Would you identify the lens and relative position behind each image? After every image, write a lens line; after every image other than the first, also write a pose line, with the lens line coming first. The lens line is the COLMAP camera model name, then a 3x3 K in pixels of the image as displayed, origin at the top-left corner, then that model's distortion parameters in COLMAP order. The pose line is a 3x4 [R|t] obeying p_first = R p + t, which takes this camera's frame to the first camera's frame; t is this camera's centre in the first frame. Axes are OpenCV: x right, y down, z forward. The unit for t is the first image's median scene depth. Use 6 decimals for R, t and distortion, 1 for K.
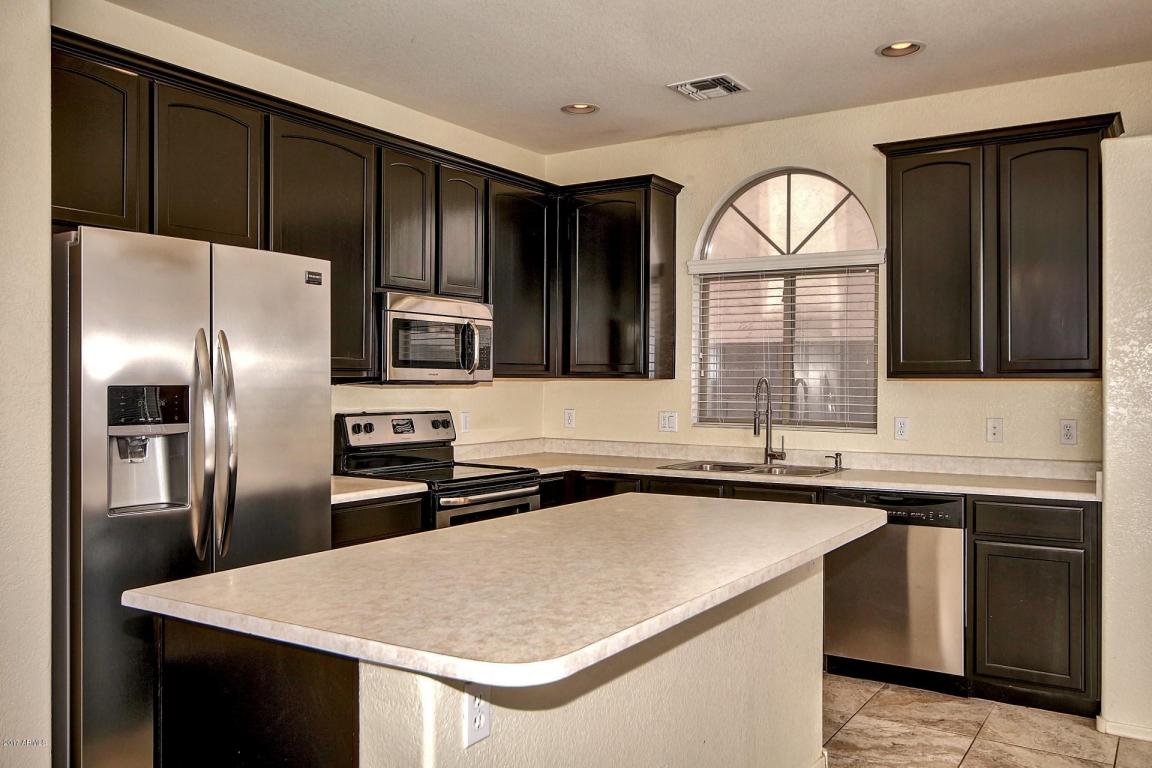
lens RADIAL K [[927.8, 0, 577.9], [0, 927.8, 379.5], [0, 0, 1]] dist [-0.025349, 0.027258]
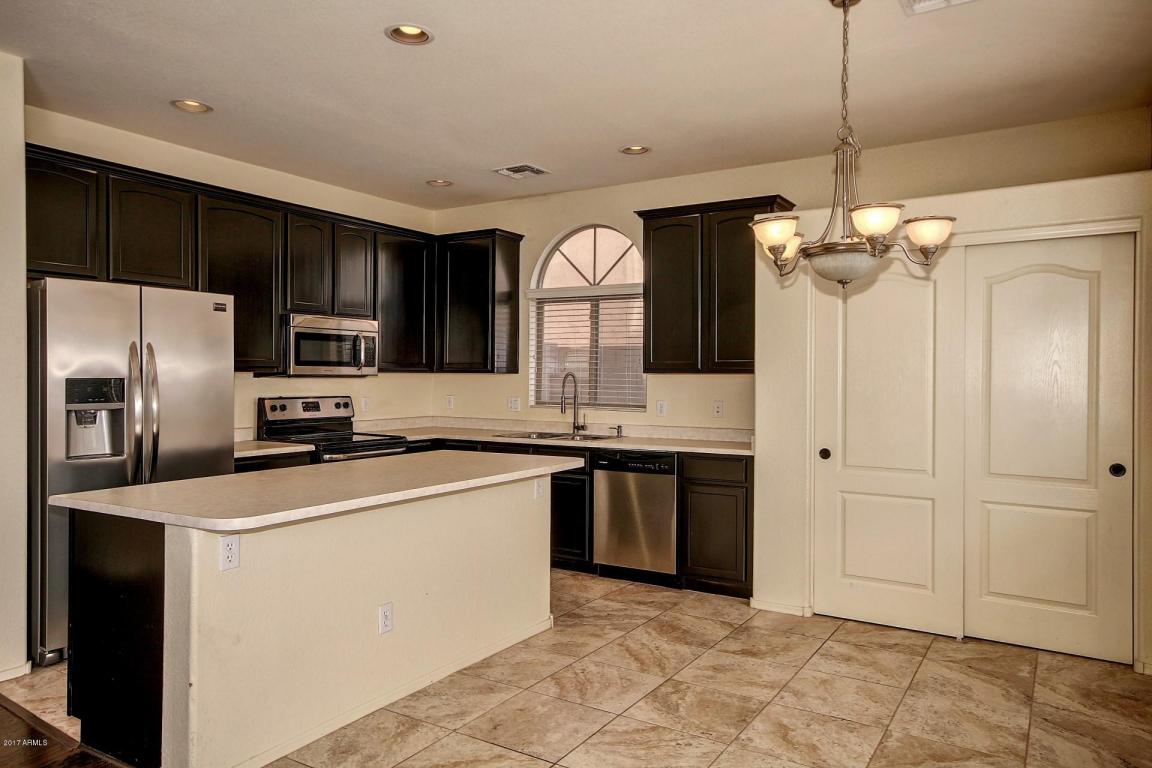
lens RADIAL K [[782.6, 0, 578.7], [0, 782.6, 377.9], [0, 0, 1]] dist [0.008039, 0.020232]
pose [[0.999815, 0.000353, 0.019237, 0.214652], [-0.000476, 0.999980, 0.006347, -0.001815], [-0.019234, -0.006355, 0.999795, -0.228365]]
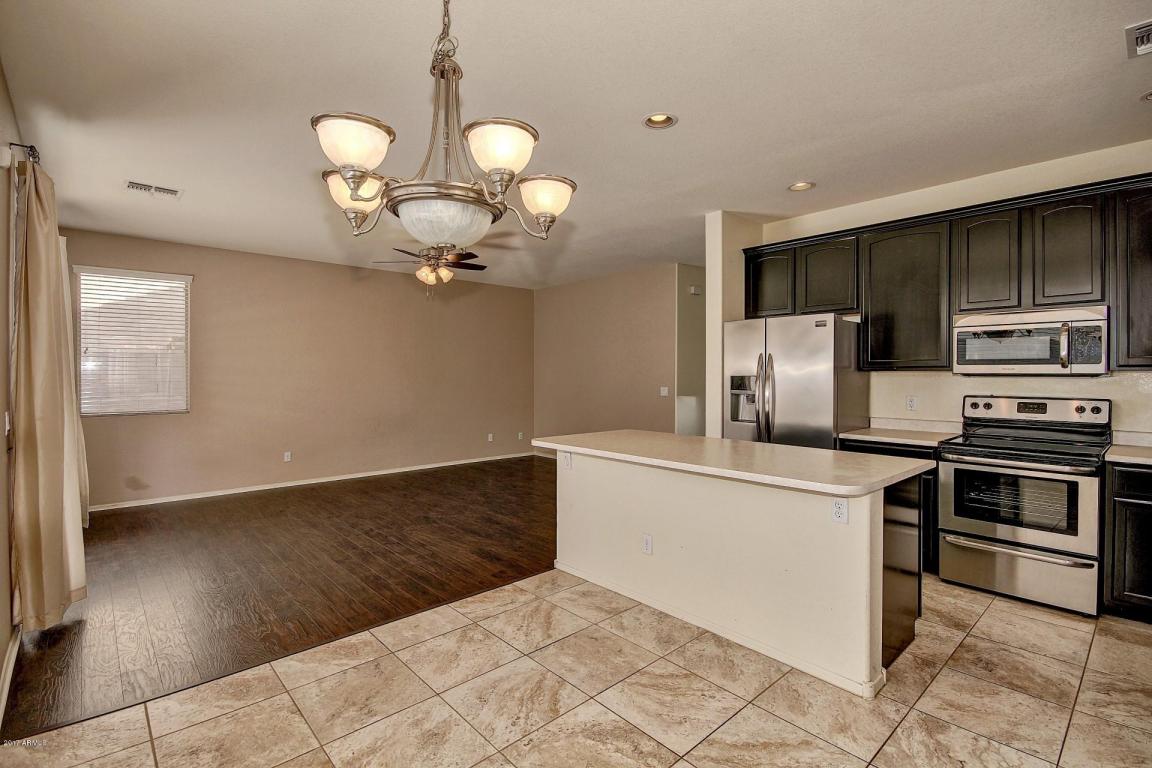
lens RADIAL K [[536.4, 0, 587.1], [0, 536.4, 376.4], [0, 0, 1]] dist [0.002164, -0.003737]
pose [[-0.244550, 0.002252, -0.969634, 0.767914], [0.003147, 0.999994, 0.001529, 0.002462], [0.969632, -0.002677, -0.244556, 0.613198]]
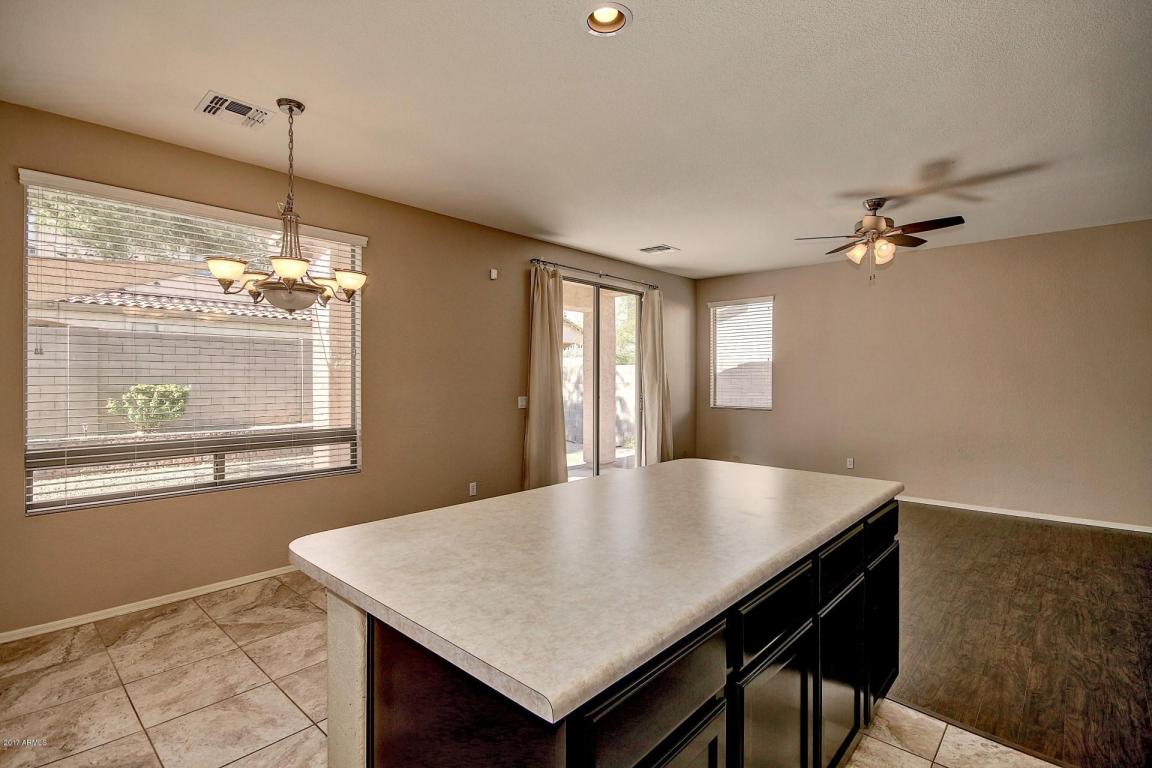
lens RADIAL K [[536.4, 0, 583.9], [0, 536.4, 373.3], [0, 0, 1]] dist [0.002164, -0.003737]
pose [[-0.987368, -0.006082, 0.158324, 0.007929], [-0.007210, 0.999953, -0.006552, -0.005361], [-0.158277, -0.007611, -0.987365, 1.010091]]
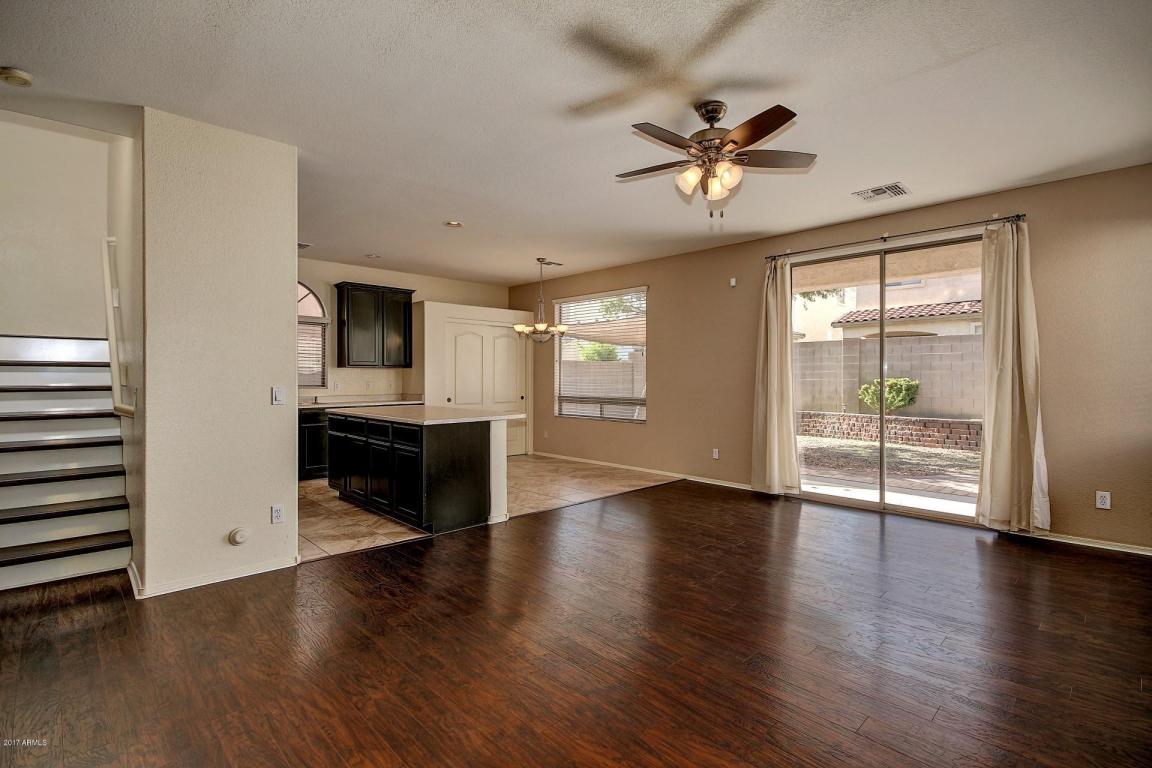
lens RADIAL K [[536.4, 0, 577.2], [0, 536.4, 380.6], [0, 0, 1]] dist [0.002164, -0.003737]
pose [[0.226197, -0.008392, 0.974045, -1.083681], [-0.004152, 0.999945, 0.009580, 0.020532], [-0.974073, -0.006211, 0.226150, -0.027198]]
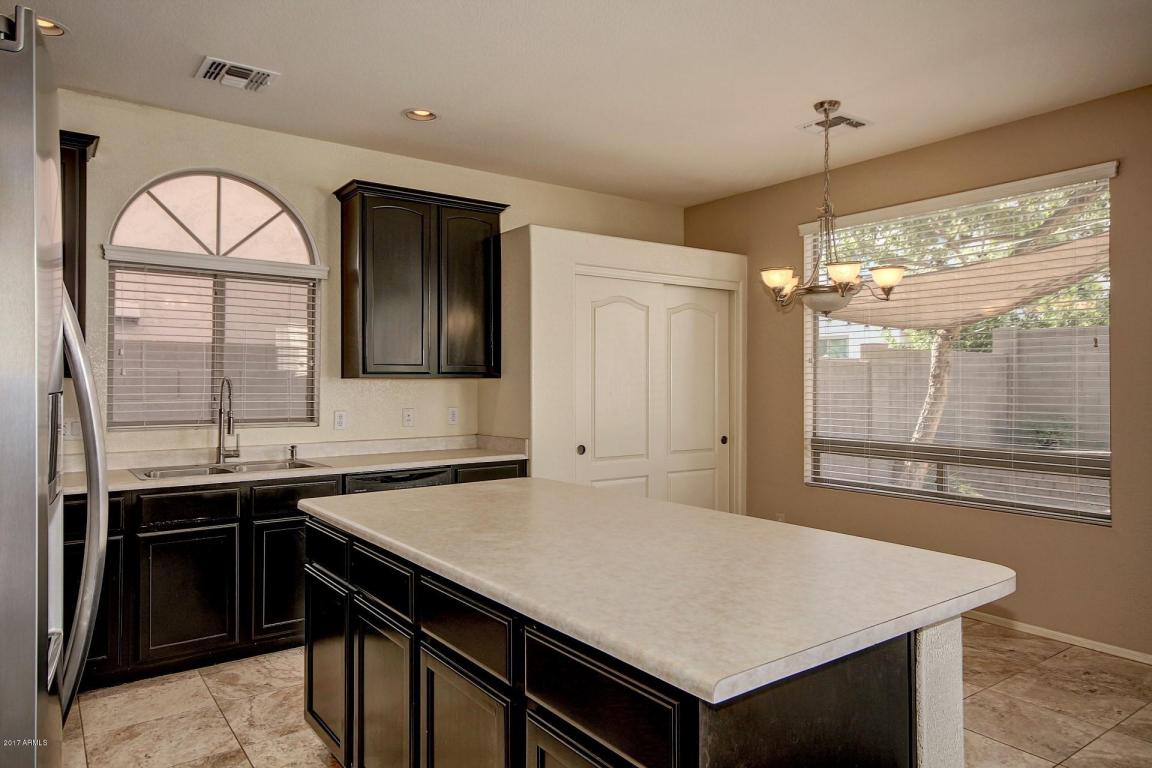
lens RADIAL K [[758.9, 0, 580.0], [0, 758.9, 374.4], [0, 0, 1]] dist [0.041139, 0.002177]
pose [[0.354770, 0.006904, 0.934928, -0.495961], [-0.002222, 0.999976, -0.006542, -0.000195], [-0.934951, 0.000244, 0.354777, 0.393214]]
